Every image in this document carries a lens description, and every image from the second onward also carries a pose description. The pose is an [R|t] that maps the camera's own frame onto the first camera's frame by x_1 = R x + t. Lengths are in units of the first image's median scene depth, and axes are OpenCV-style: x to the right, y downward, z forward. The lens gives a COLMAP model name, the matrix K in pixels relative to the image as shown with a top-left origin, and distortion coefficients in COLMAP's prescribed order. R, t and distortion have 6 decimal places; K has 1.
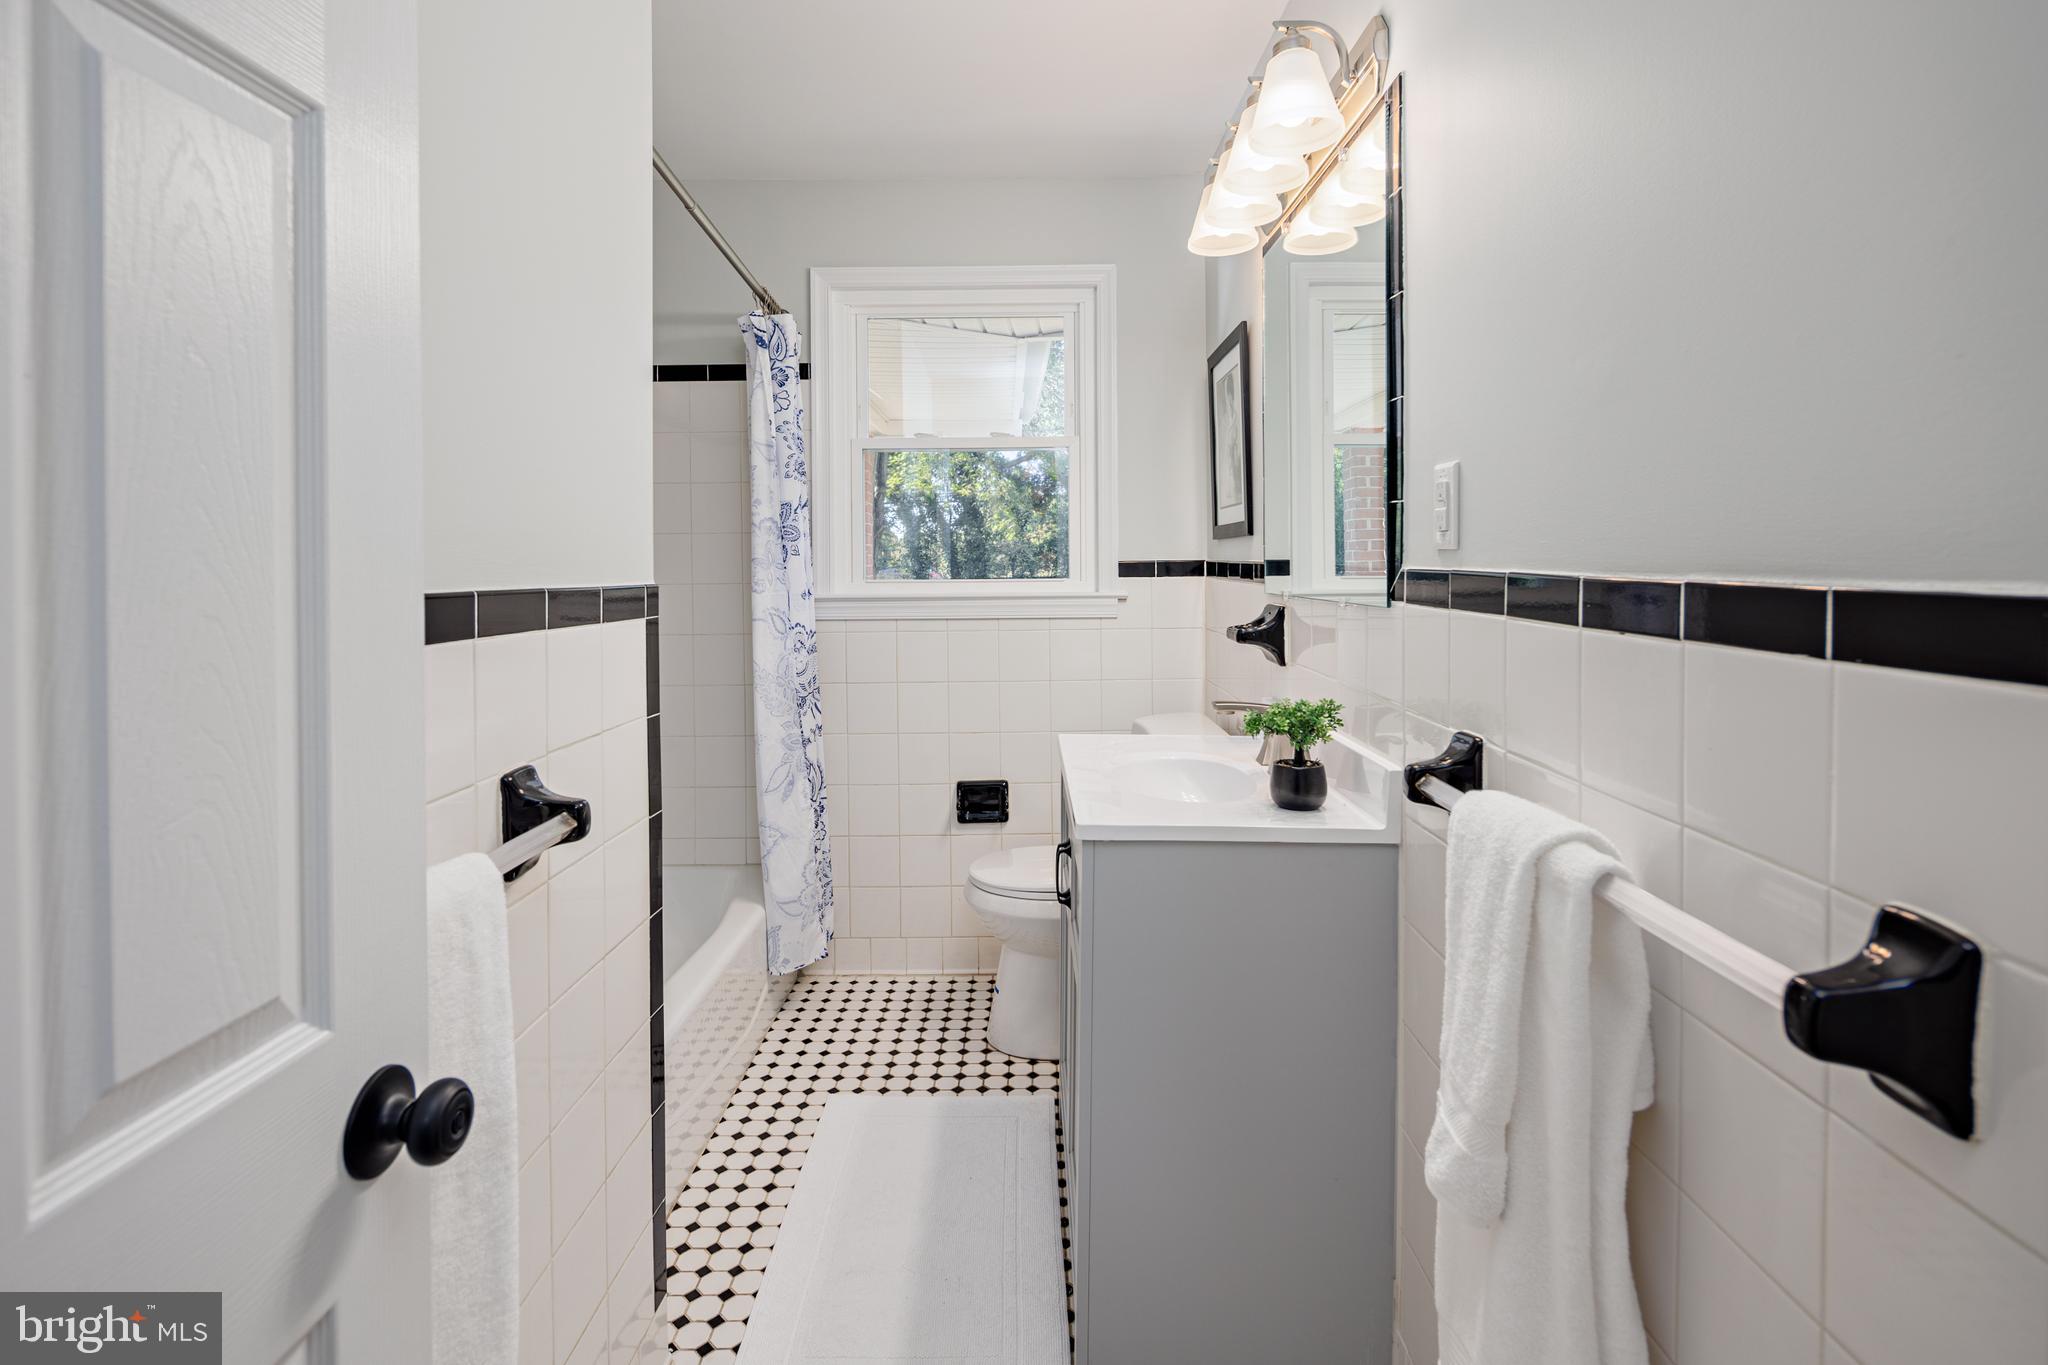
lens RADIAL K [[993.5, 0, 1019.0], [0, 993.5, 567.6], [0, 0, 1]] dist [0.008485, -0.008199]
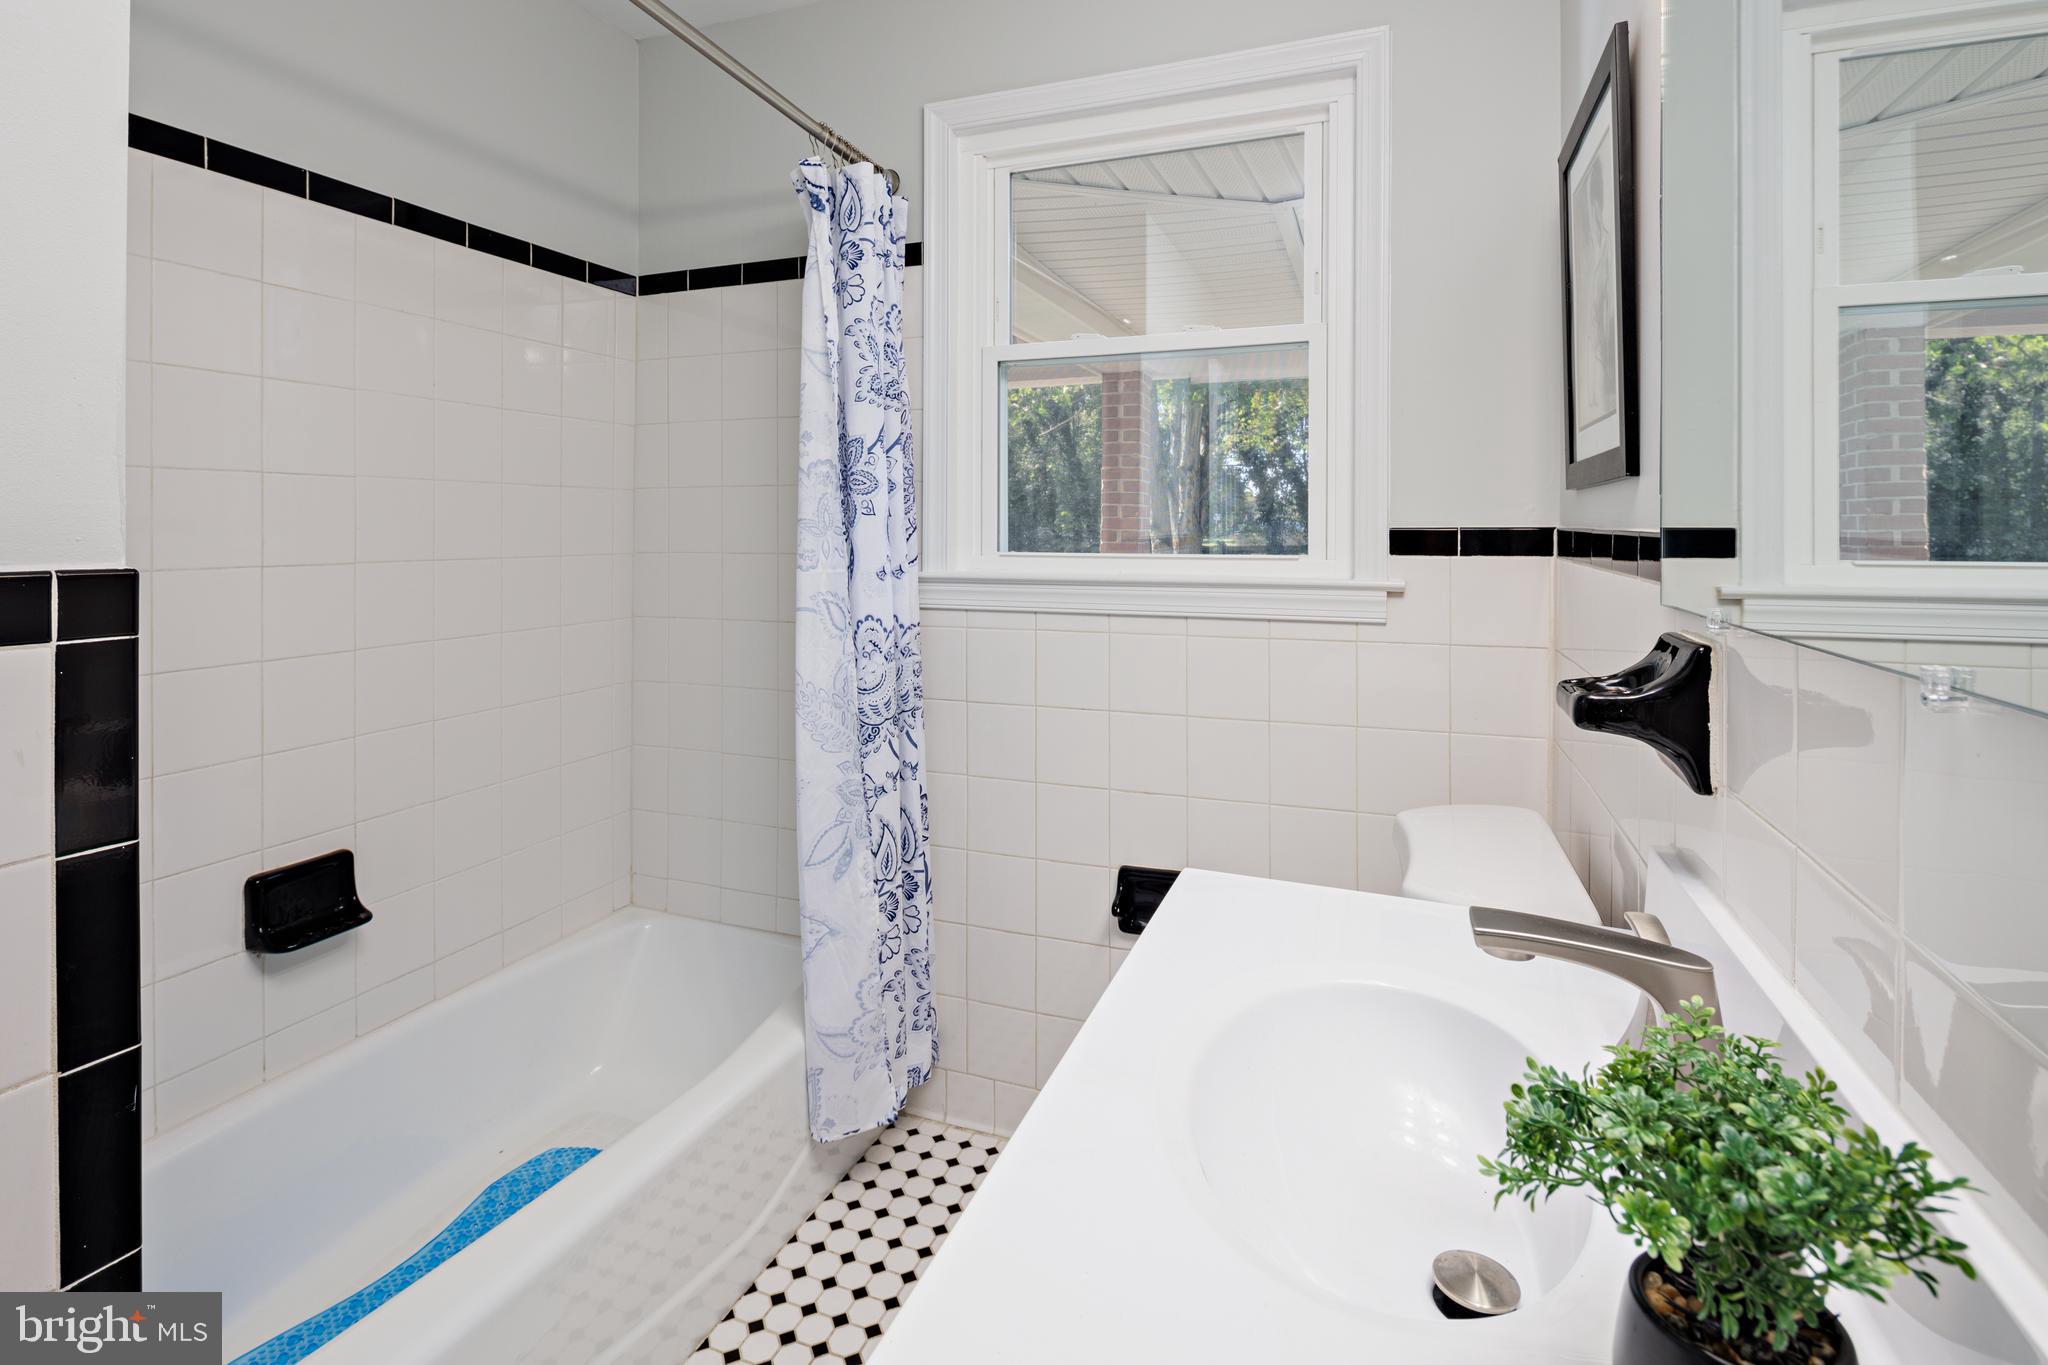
lens RADIAL K [[993.6, 0, 1019.5], [0, 993.6, 526.8], [0, 0, 1]] dist [-0.000785, -0.000239]
pose [[0.933808, 0.008390, -0.357675, 0.114950], [-0.010161, 0.999944, -0.003071, -0.003281], [0.357629, 0.006503, 0.933841, 0.403810]]
